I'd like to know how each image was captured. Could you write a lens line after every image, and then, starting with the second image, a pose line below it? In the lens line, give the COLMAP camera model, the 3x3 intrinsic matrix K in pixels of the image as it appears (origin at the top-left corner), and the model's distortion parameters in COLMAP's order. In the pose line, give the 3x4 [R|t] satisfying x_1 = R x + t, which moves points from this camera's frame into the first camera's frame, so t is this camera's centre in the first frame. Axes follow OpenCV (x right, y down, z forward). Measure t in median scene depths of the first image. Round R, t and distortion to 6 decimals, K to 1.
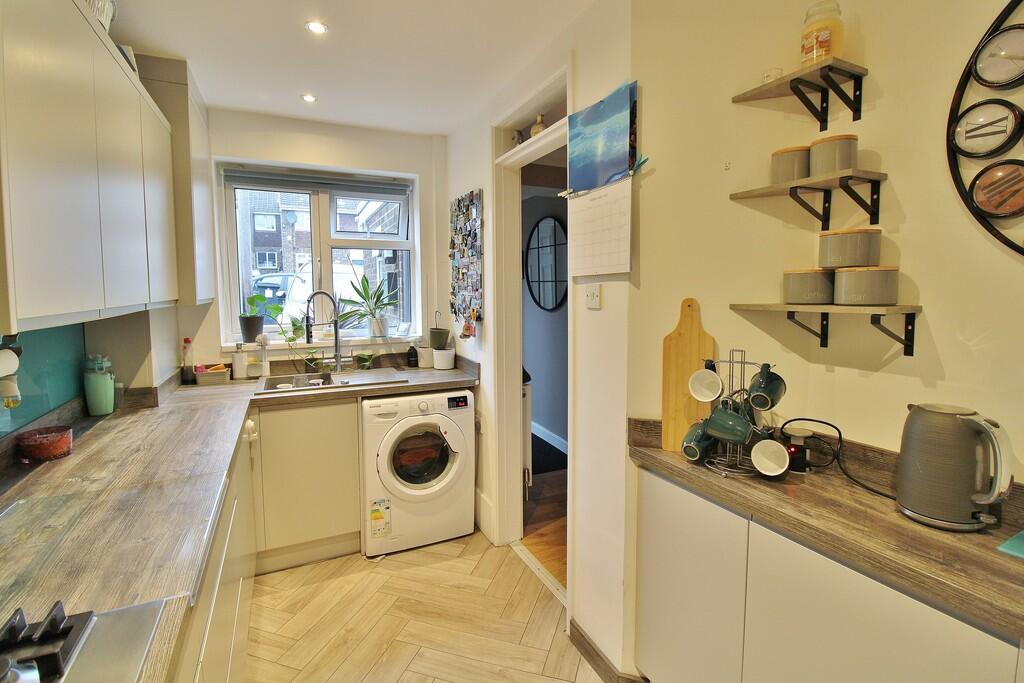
lens RADIAL K [[475.1, 0, 515.4], [0, 475.1, 334.3], [0, 0, 1]] dist [-0.010065, -0.003009]
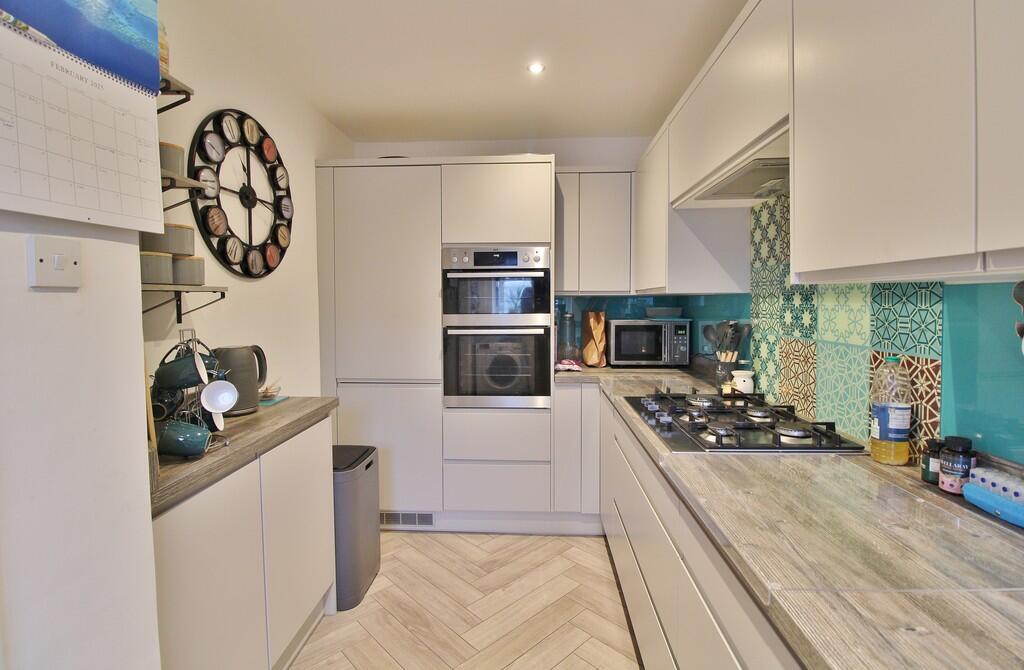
lens RADIAL K [[475.5, 0, 512.6], [0, 475.5, 333.1], [0, 0, 1]] dist [-0.005958, -0.001978]
pose [[-0.874143, -0.020228, 0.485247, -0.750632], [0.060699, 0.986748, 0.150479, -0.082340], [-0.481861, 0.160994, -0.861331, 1.865603]]
